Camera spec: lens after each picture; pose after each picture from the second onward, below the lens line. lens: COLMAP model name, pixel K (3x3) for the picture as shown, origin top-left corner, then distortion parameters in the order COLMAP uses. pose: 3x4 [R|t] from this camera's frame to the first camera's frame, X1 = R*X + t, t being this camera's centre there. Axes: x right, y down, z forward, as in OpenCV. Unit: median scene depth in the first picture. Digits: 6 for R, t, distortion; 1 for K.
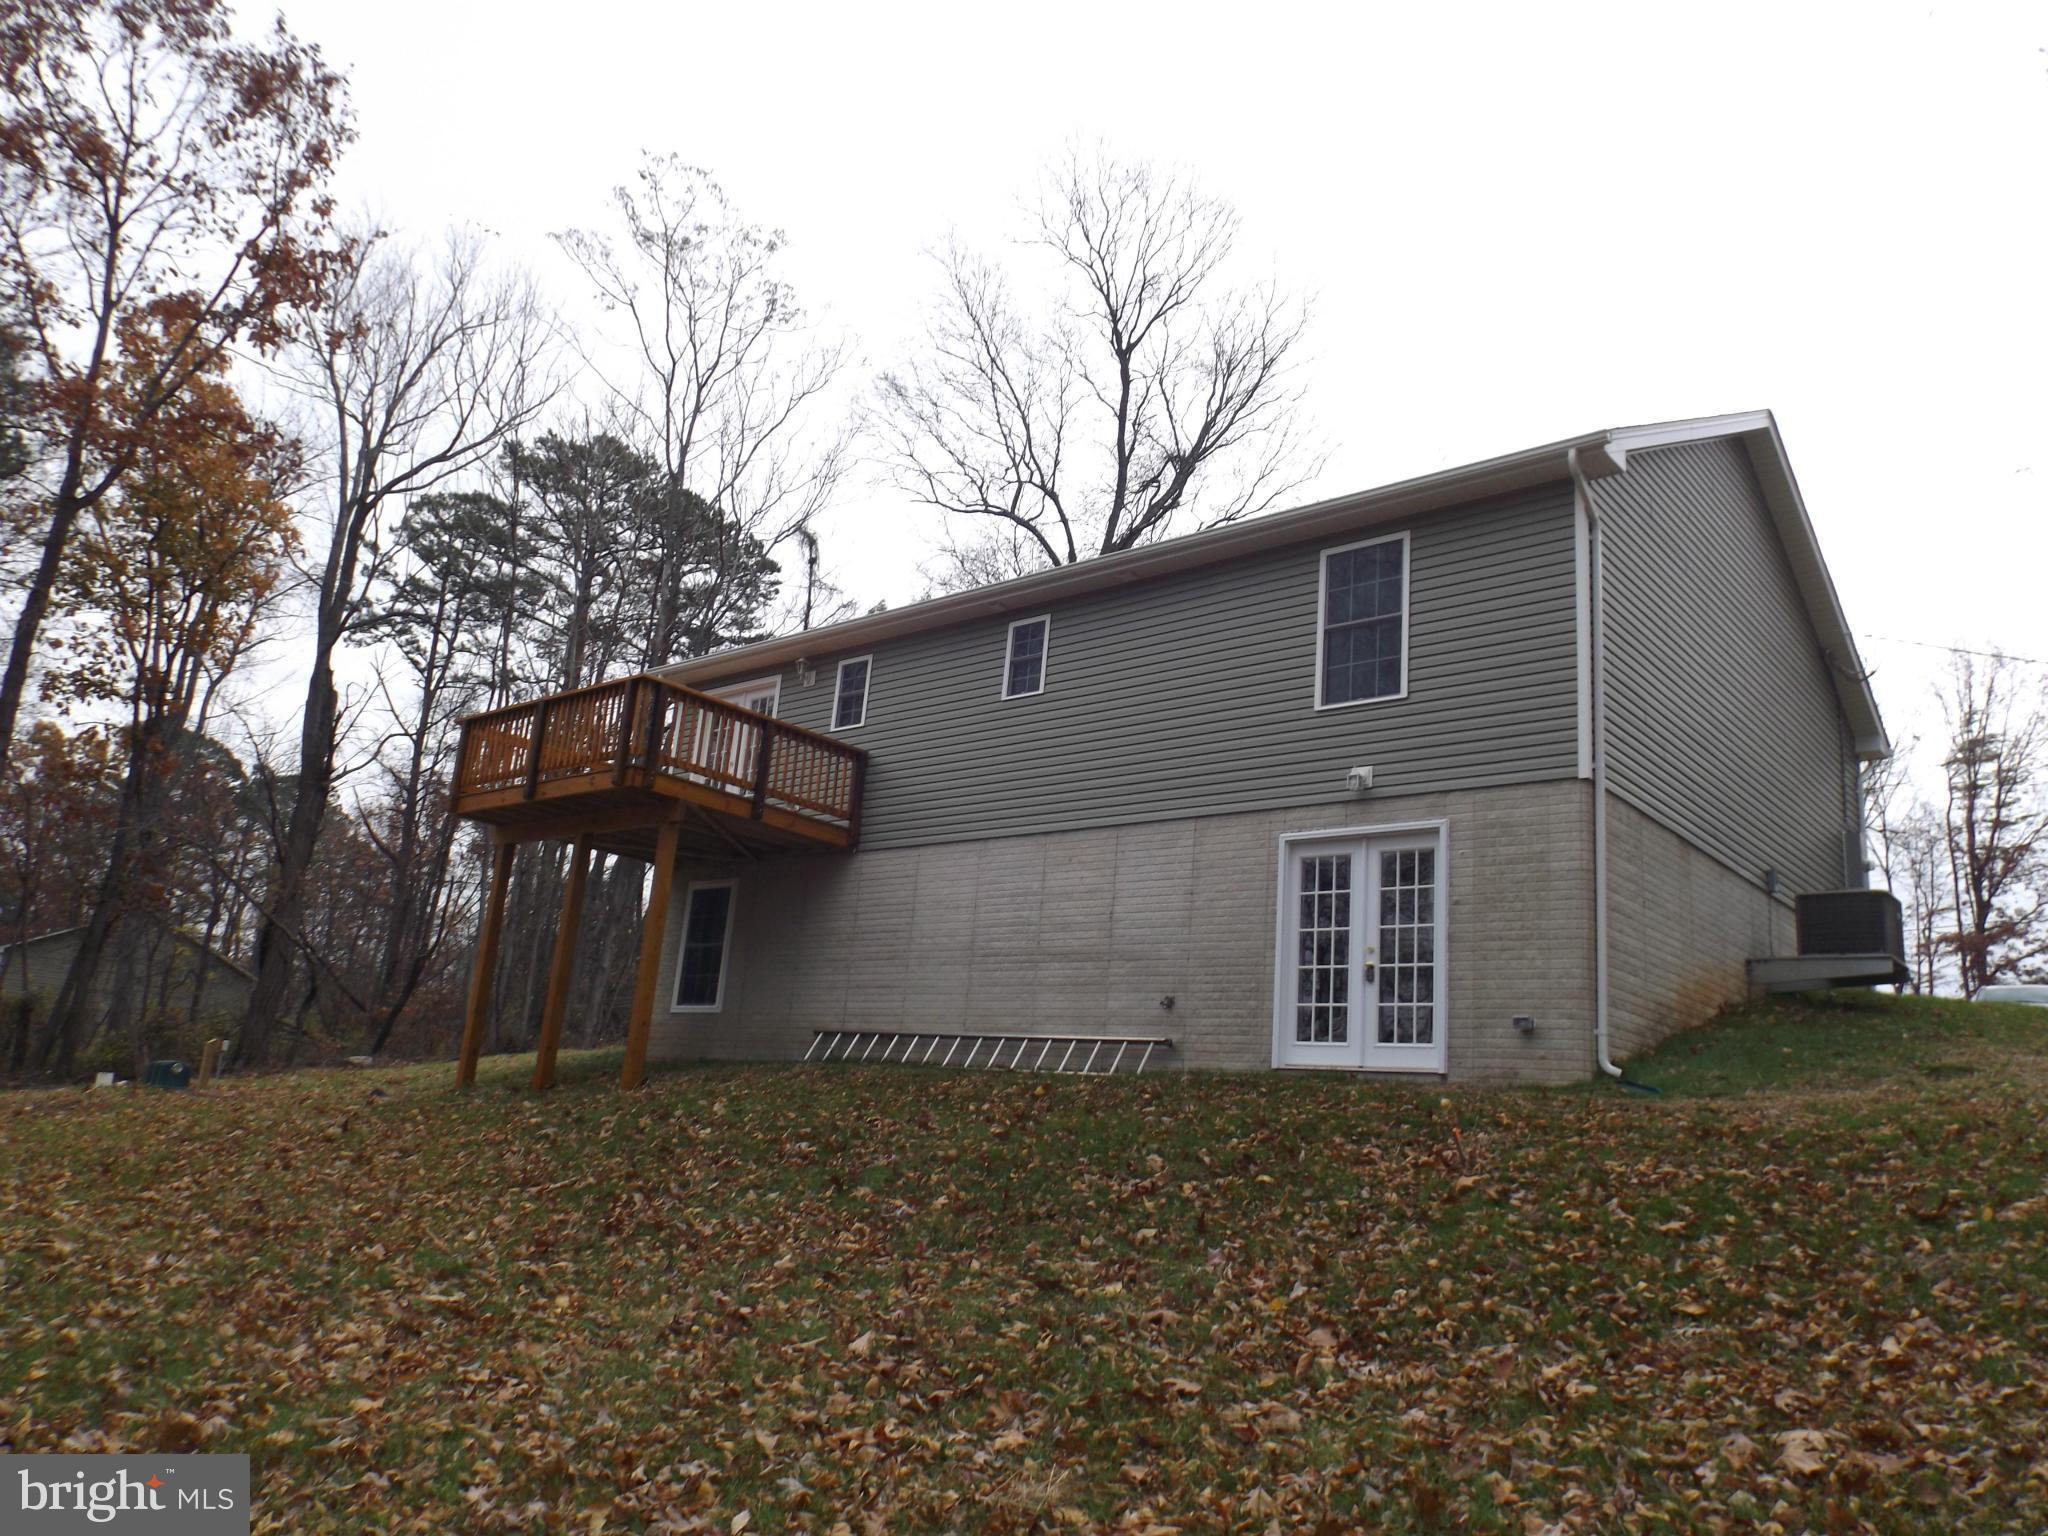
lens RADIAL K [[1476.2, 0, 1023.1], [0, 1476.2, 762.5], [0, 0, 1]] dist [0.007610, -0.005806]
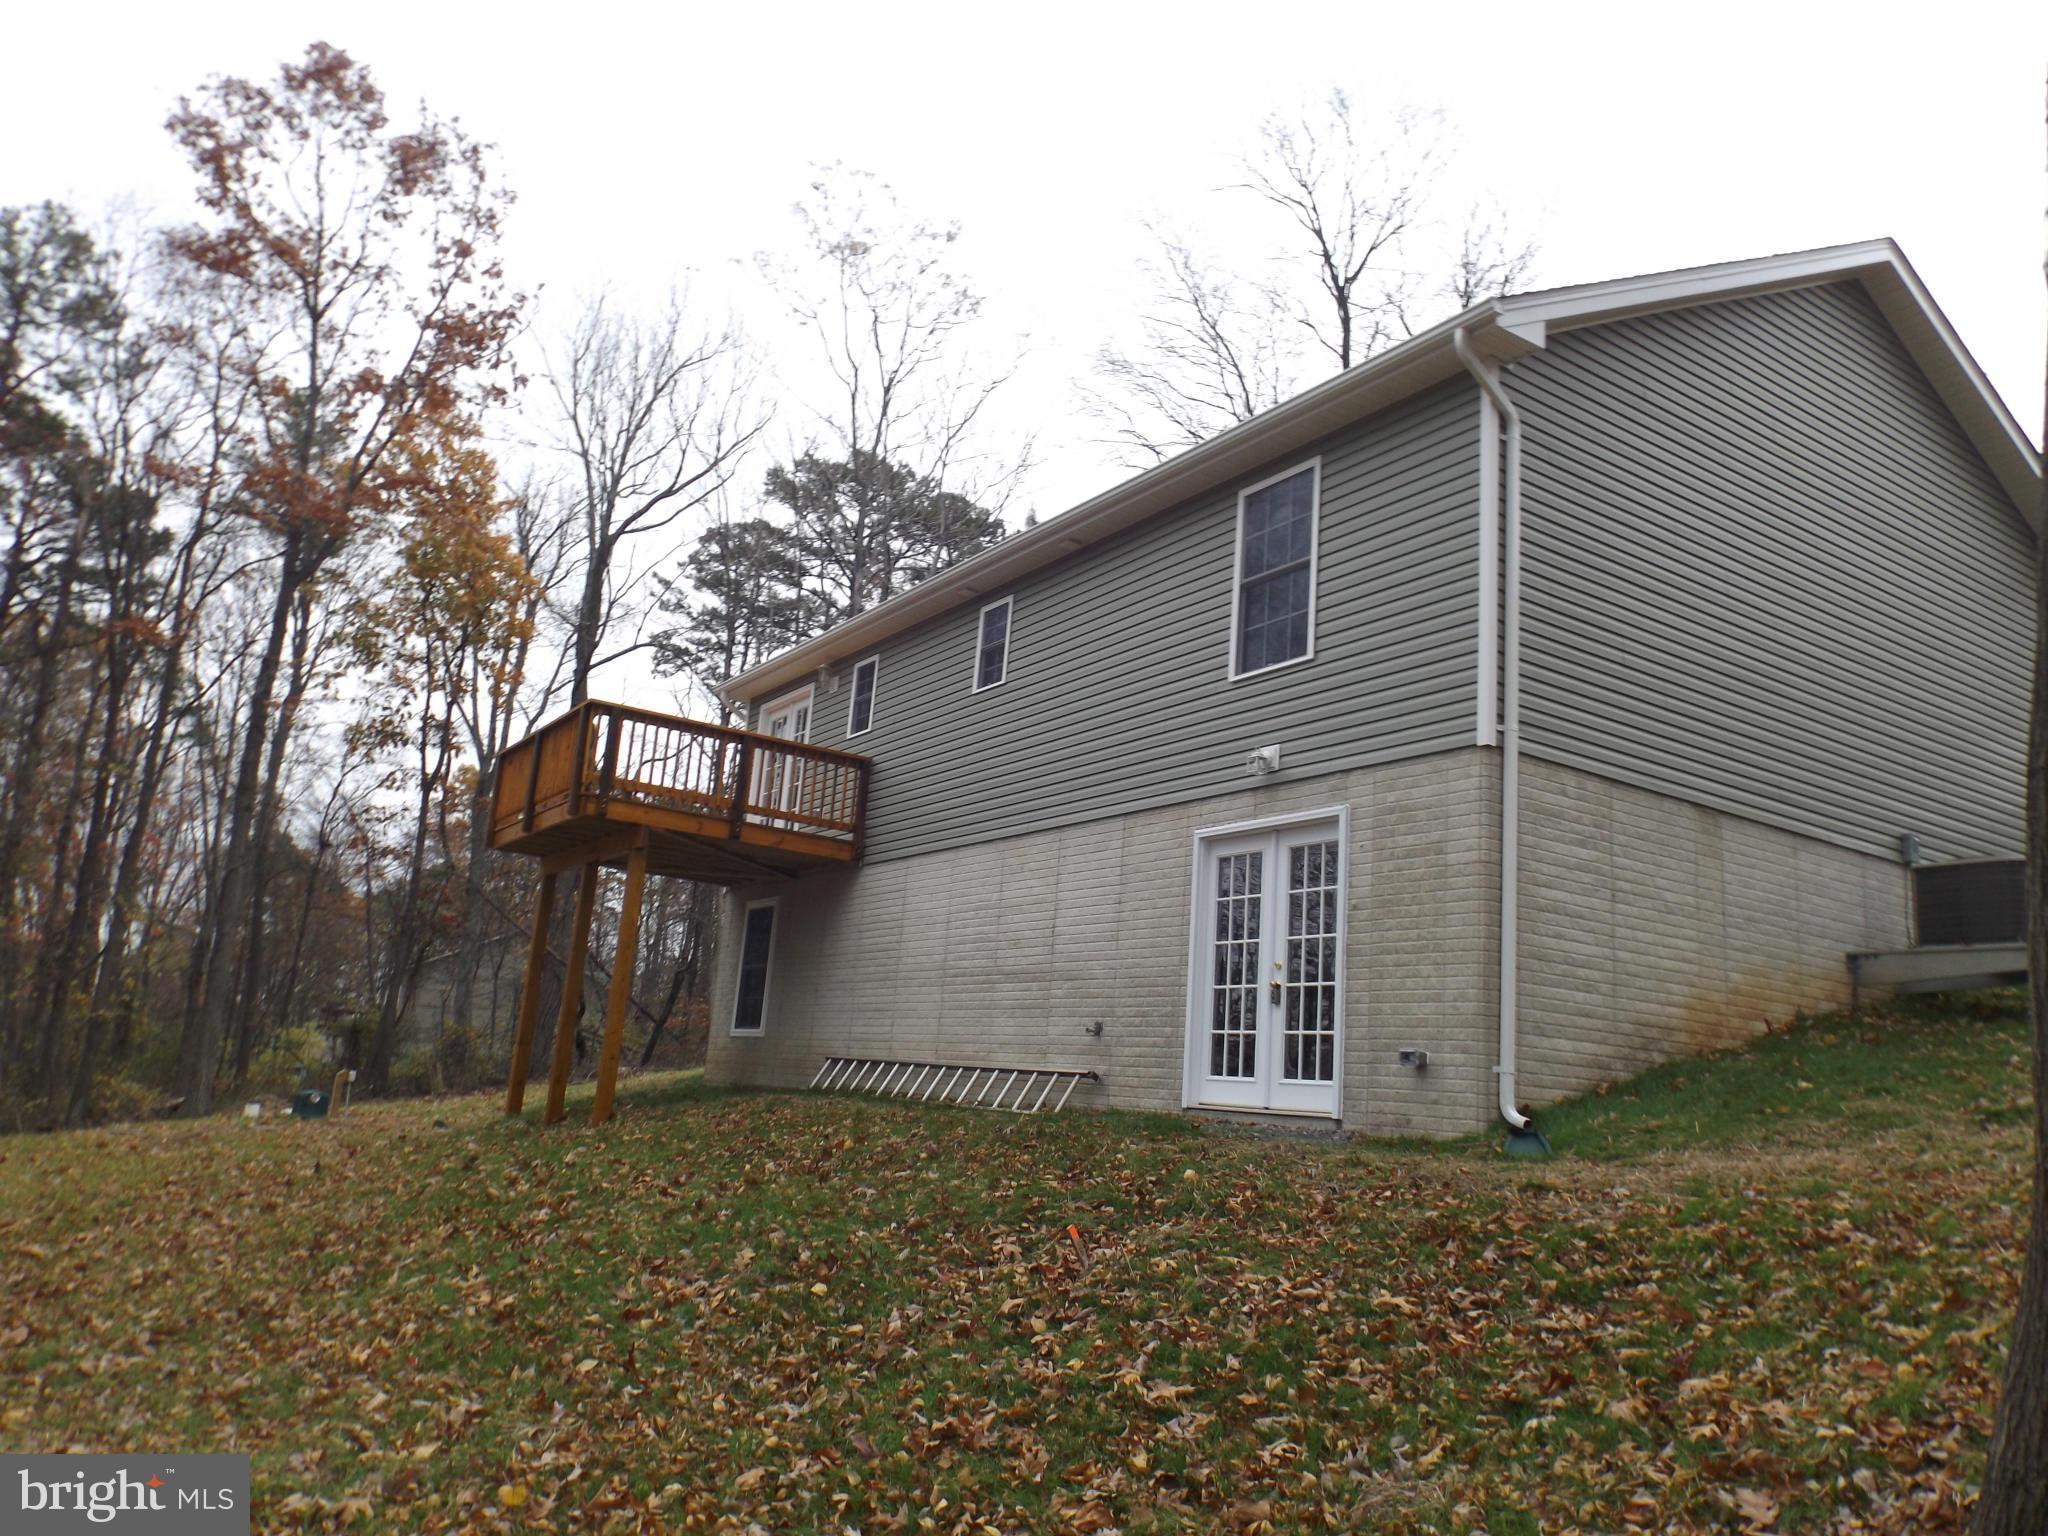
lens RADIAL K [[1476.2, 0, 1025.6], [0, 1476.2, 774.2], [0, 0, 1]] dist [0.007610, -0.005806]
pose [[0.961777, -0.067644, -0.265346, 0.279993], [0.072788, 0.997301, 0.009587, 0.000731], [0.263982, -0.028534, 0.964106, 0.140478]]
